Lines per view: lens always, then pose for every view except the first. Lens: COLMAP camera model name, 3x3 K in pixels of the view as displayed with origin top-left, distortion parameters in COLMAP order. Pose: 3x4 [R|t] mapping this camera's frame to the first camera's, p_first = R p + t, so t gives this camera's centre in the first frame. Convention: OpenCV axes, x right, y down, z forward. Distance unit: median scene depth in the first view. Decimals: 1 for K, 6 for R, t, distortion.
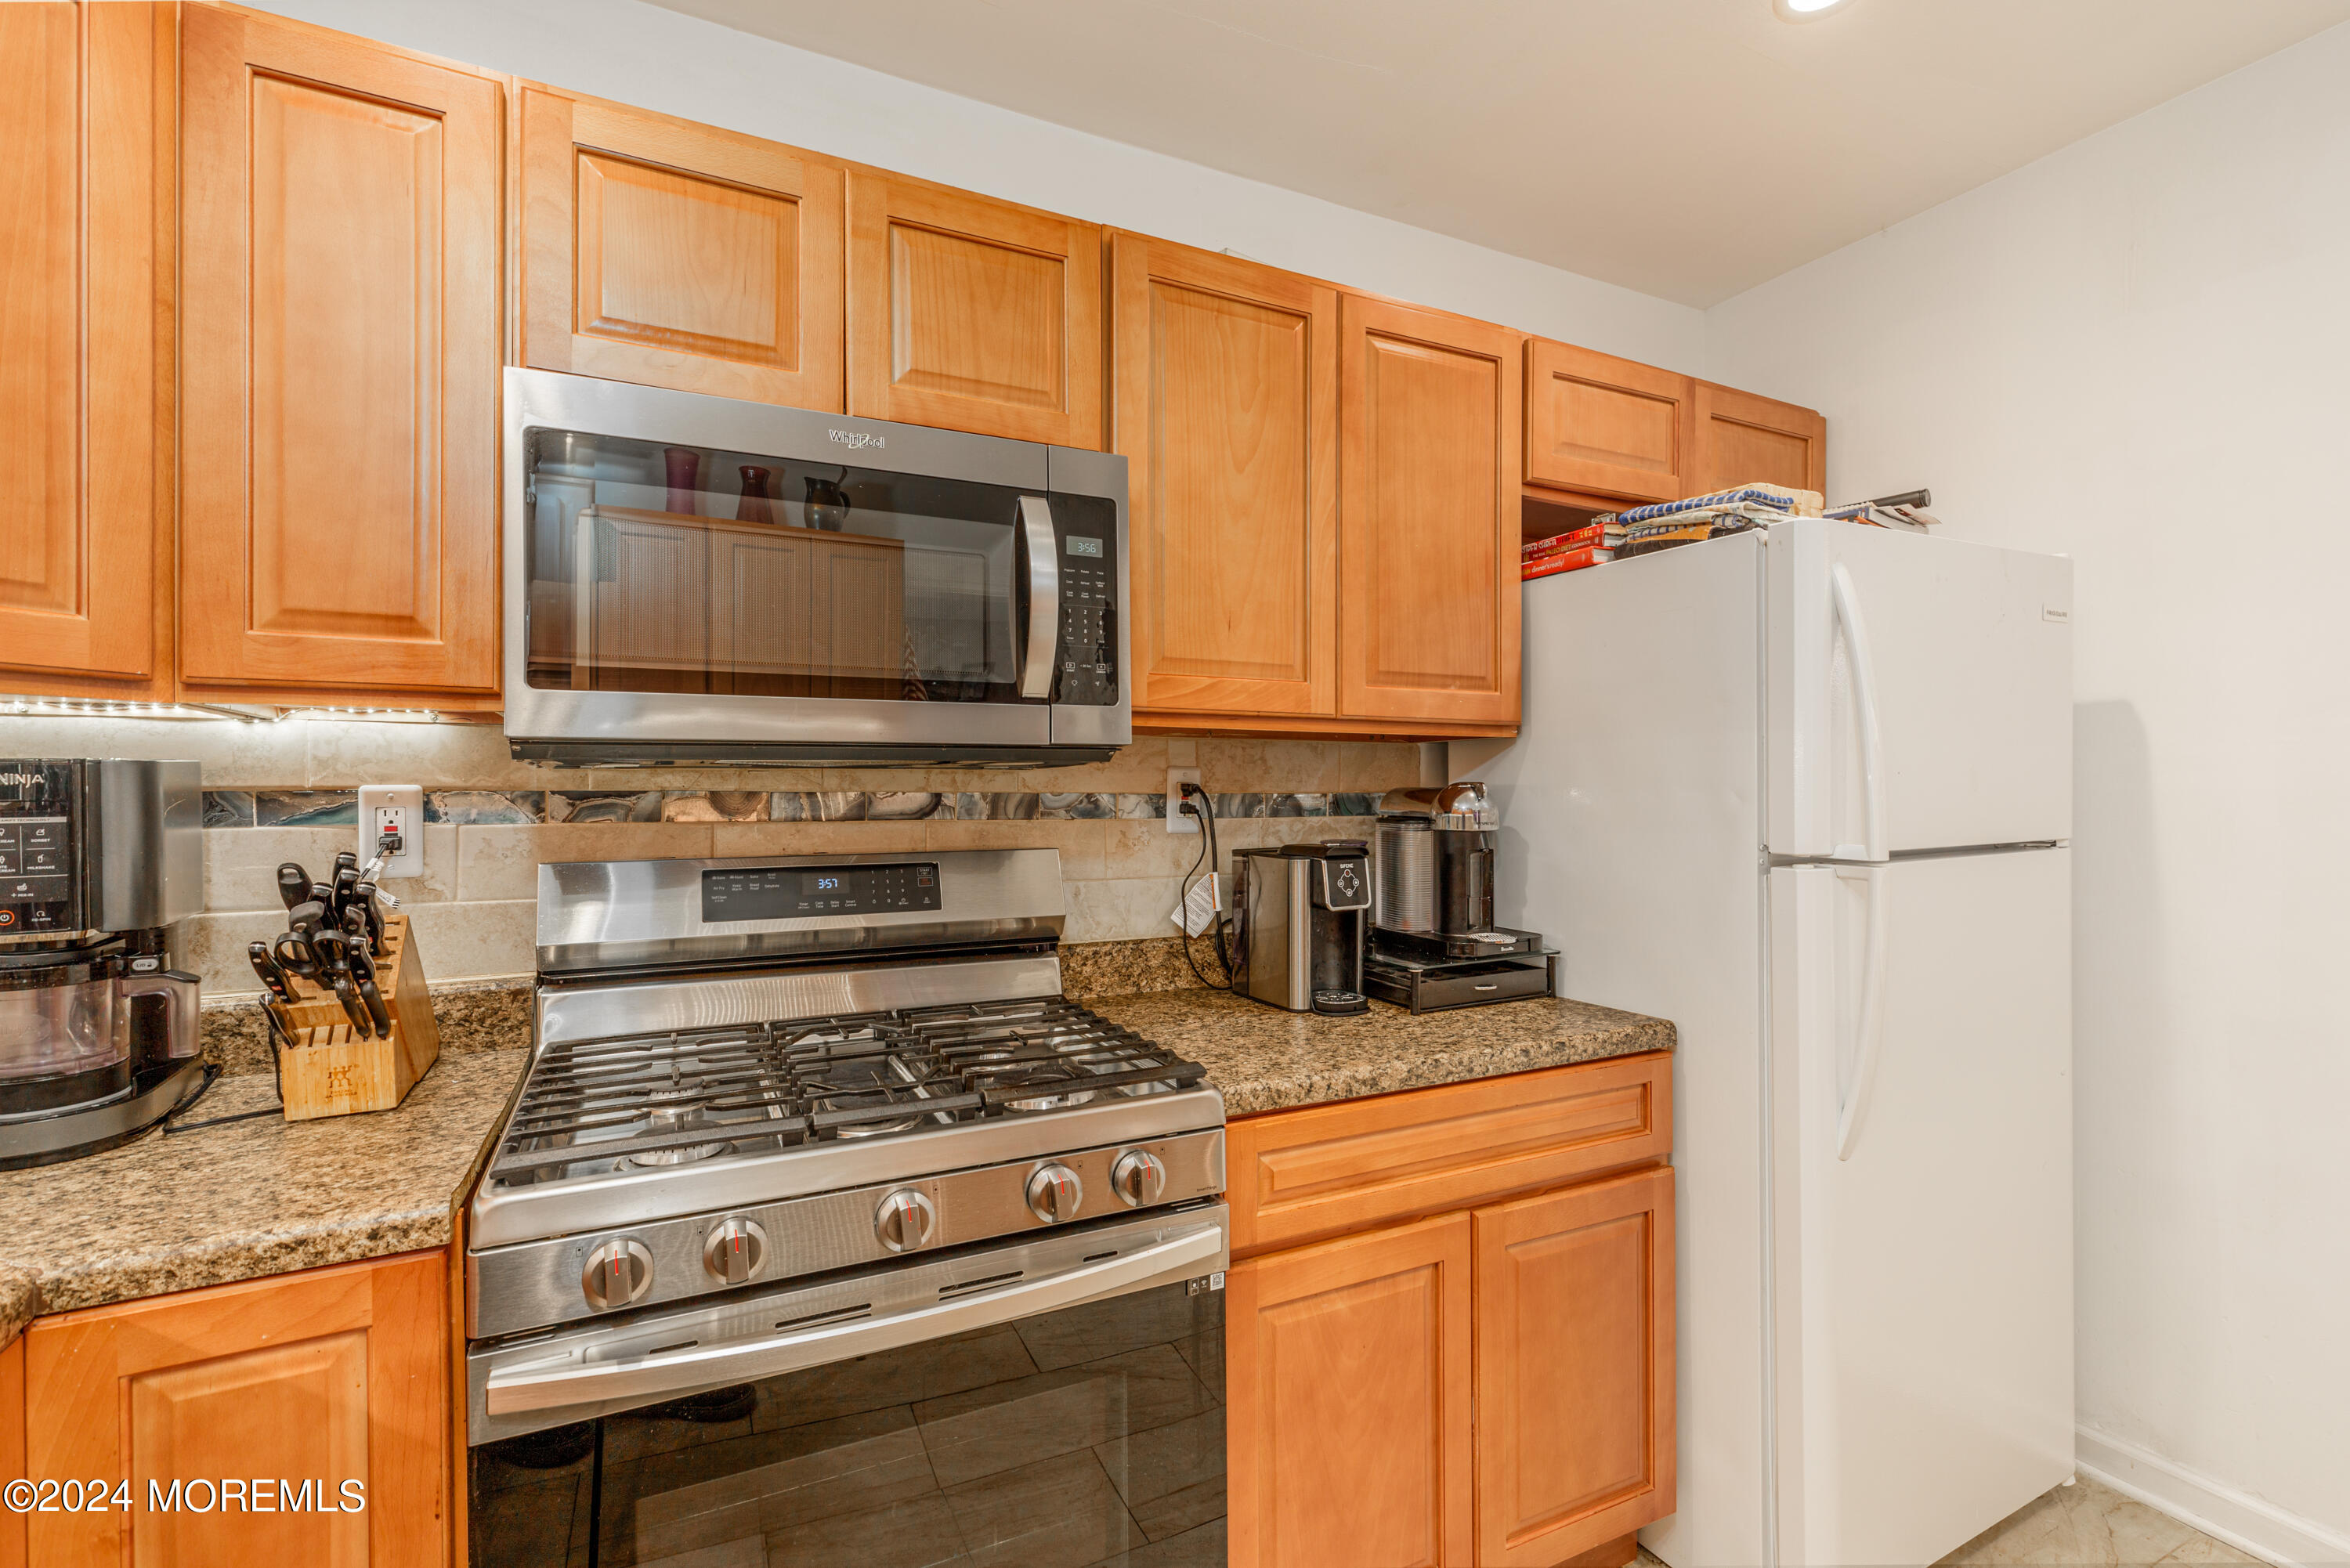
lens RADIAL K [[1062.5, 0, 1183.6], [0, 1062.5, 782.4], [0, 0, 1]] dist [0.009925, -0.001958]
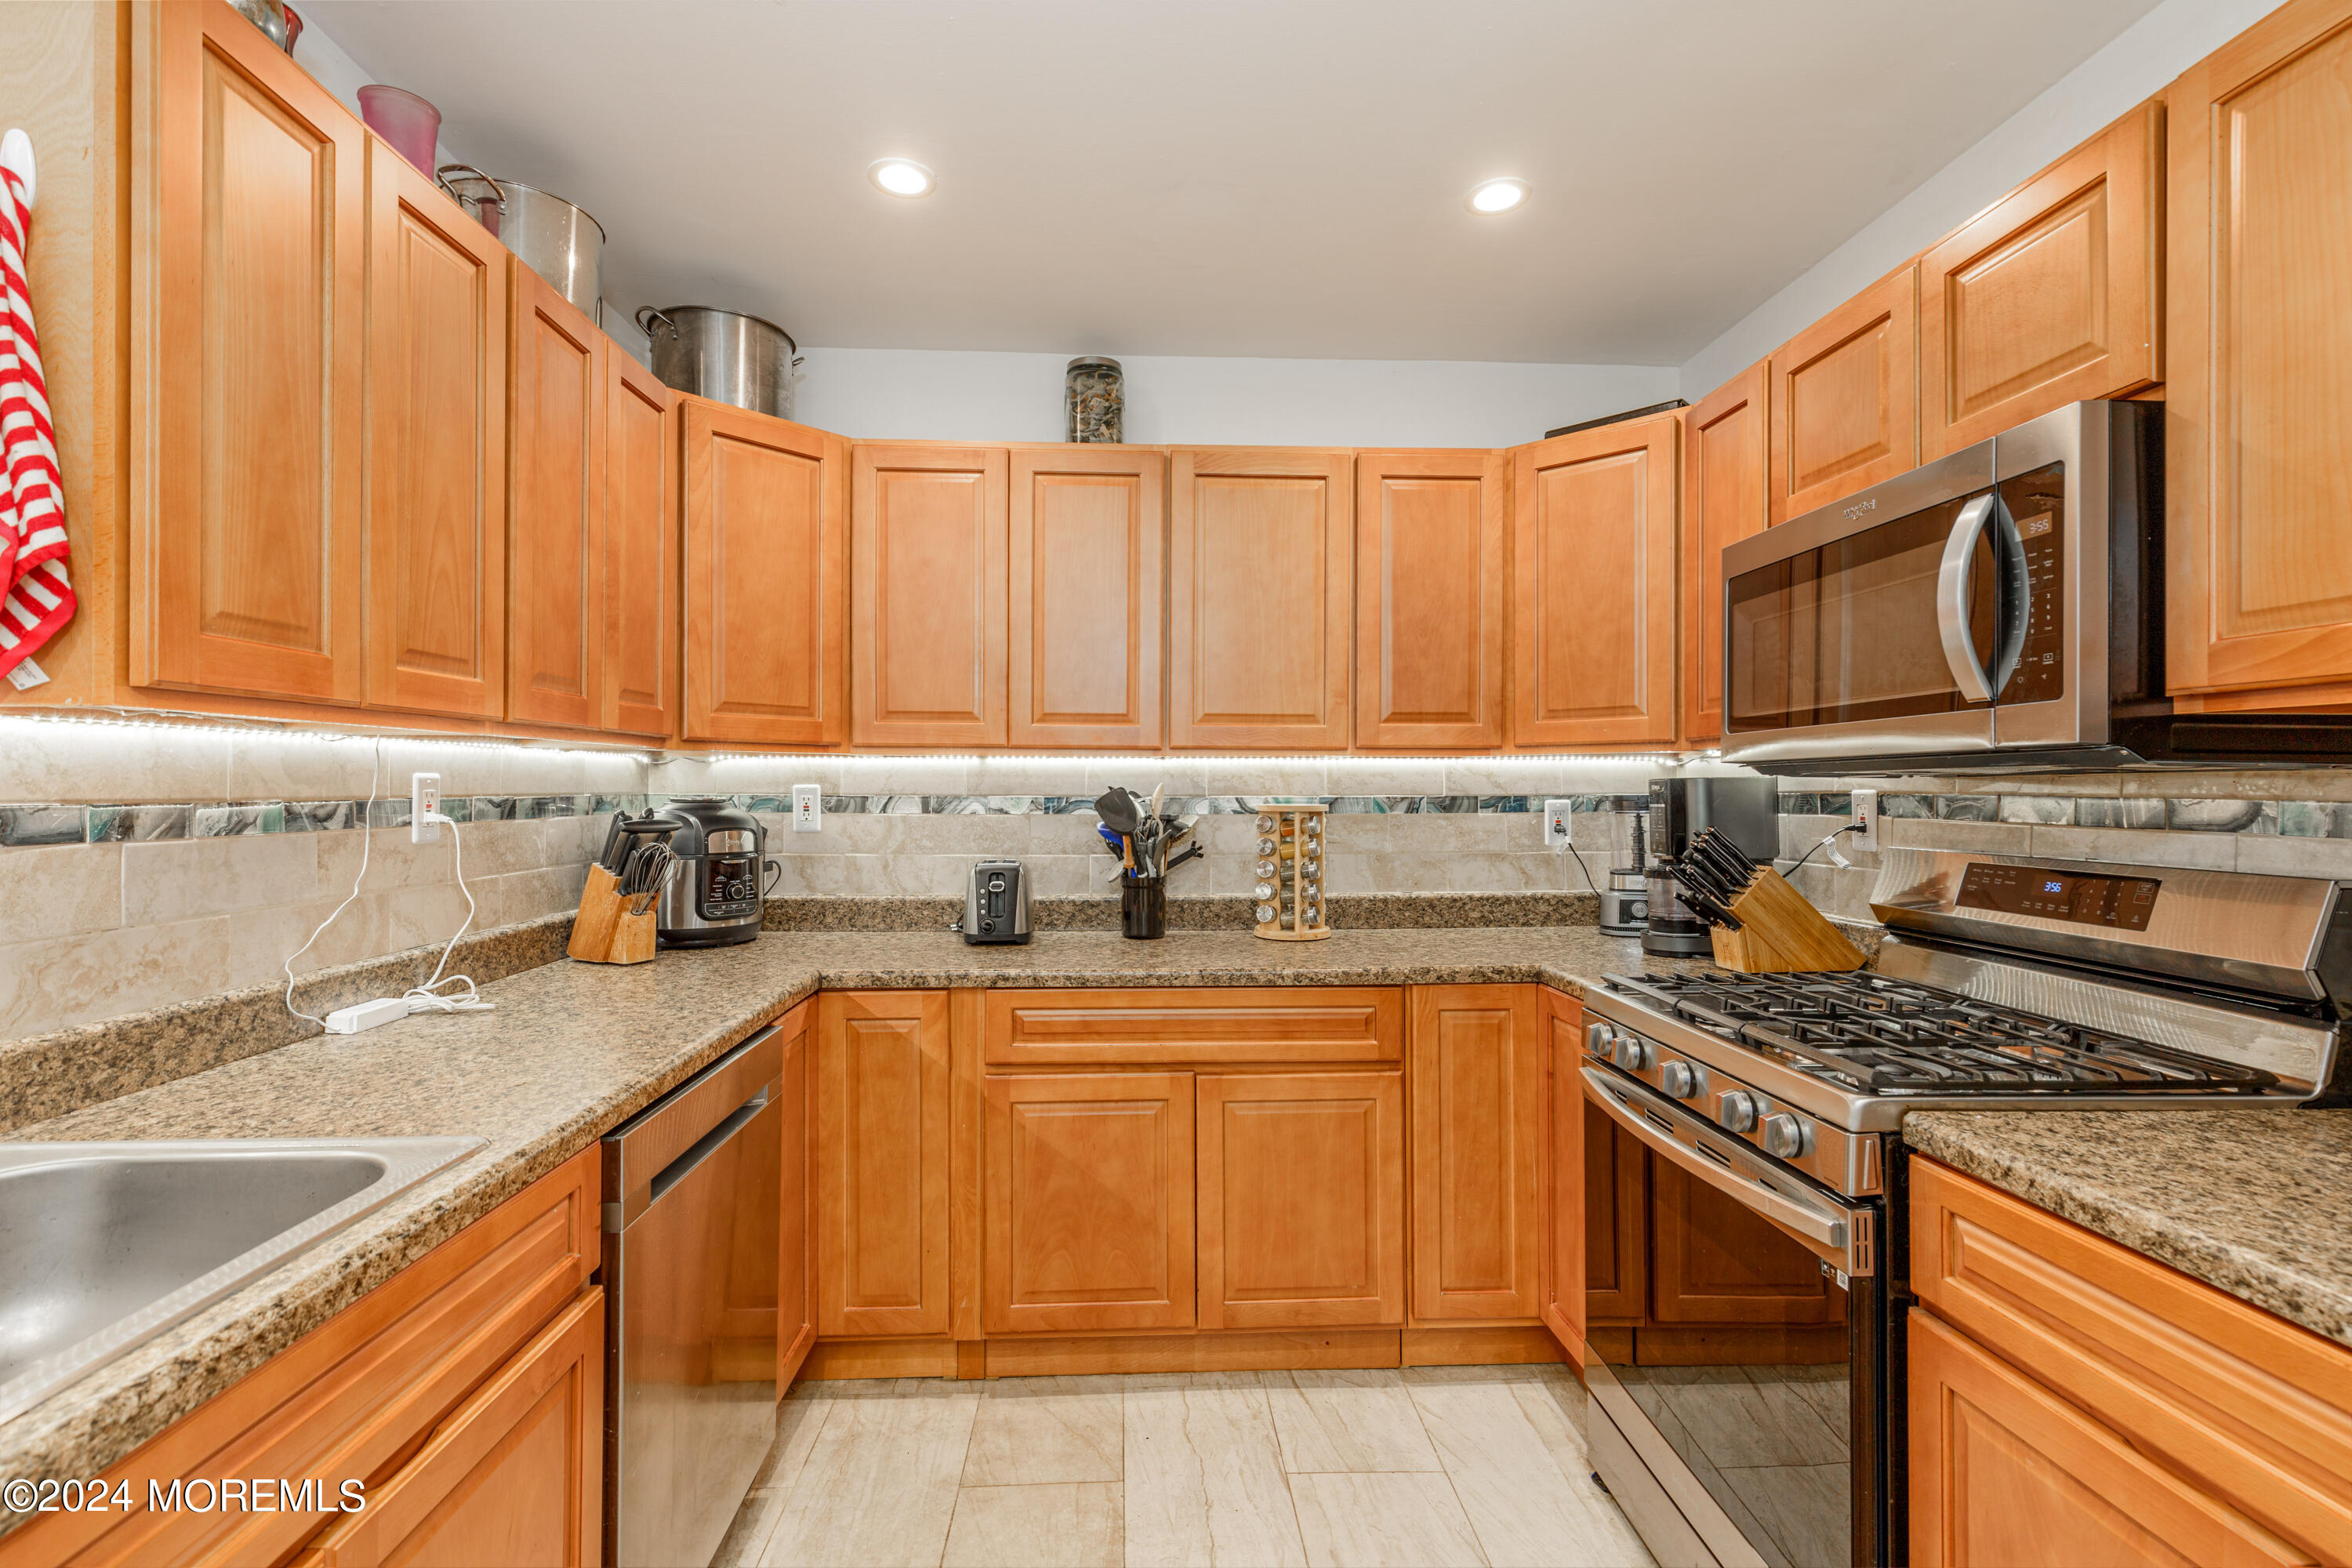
lens RADIAL K [[1063.5, 0, 1167.3], [0, 1063.5, 783.4], [0, 0, 1]] dist [0.009925, -0.001958]
pose [[-0.409308, -0.003393, -0.912390, 0.934310], [0.004325, 0.999975, -0.005658, -0.002320], [0.912386, -0.006262, -0.409283, 0.632024]]
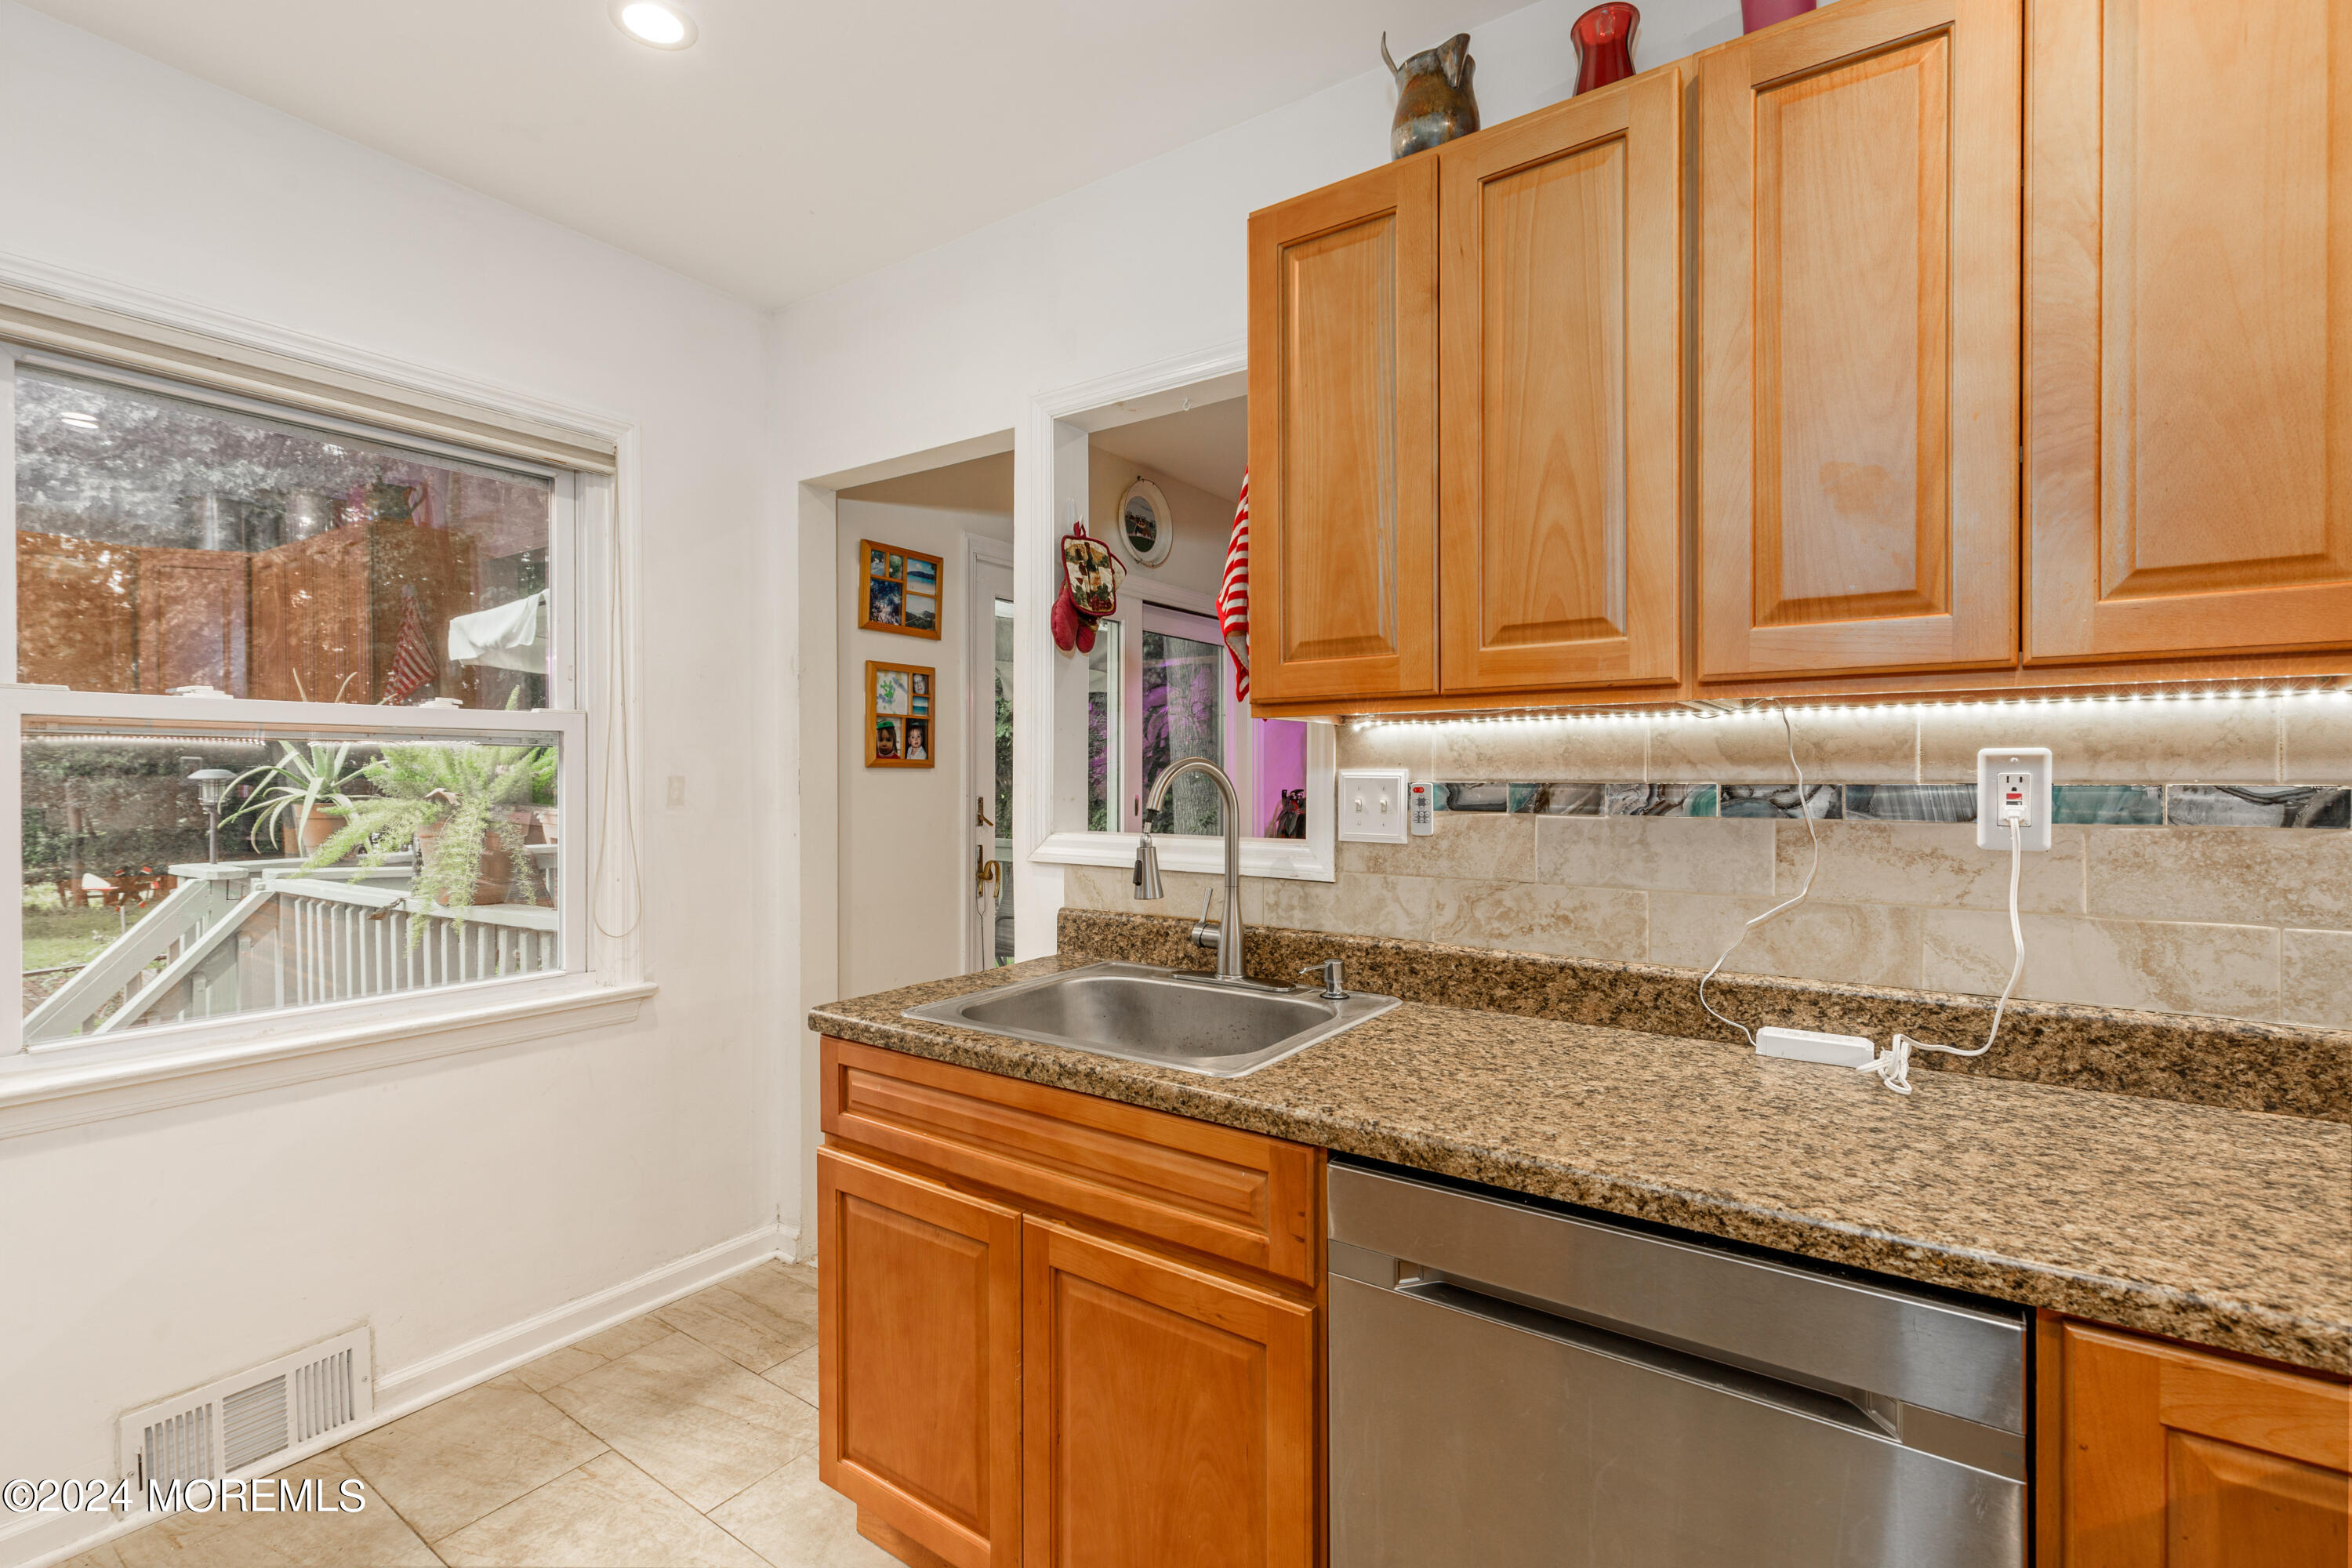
lens RADIAL K [[1063.5, 0, 1164.0], [0, 1063.5, 790.4], [0, 0, 1]] dist [0.009925, -0.001958]
pose [[-0.461270, -0.012791, 0.887168, -0.193698], [-0.005147, 0.999918, 0.011741, 0.002029], [-0.887245, 0.000850, -0.461298, 0.352022]]
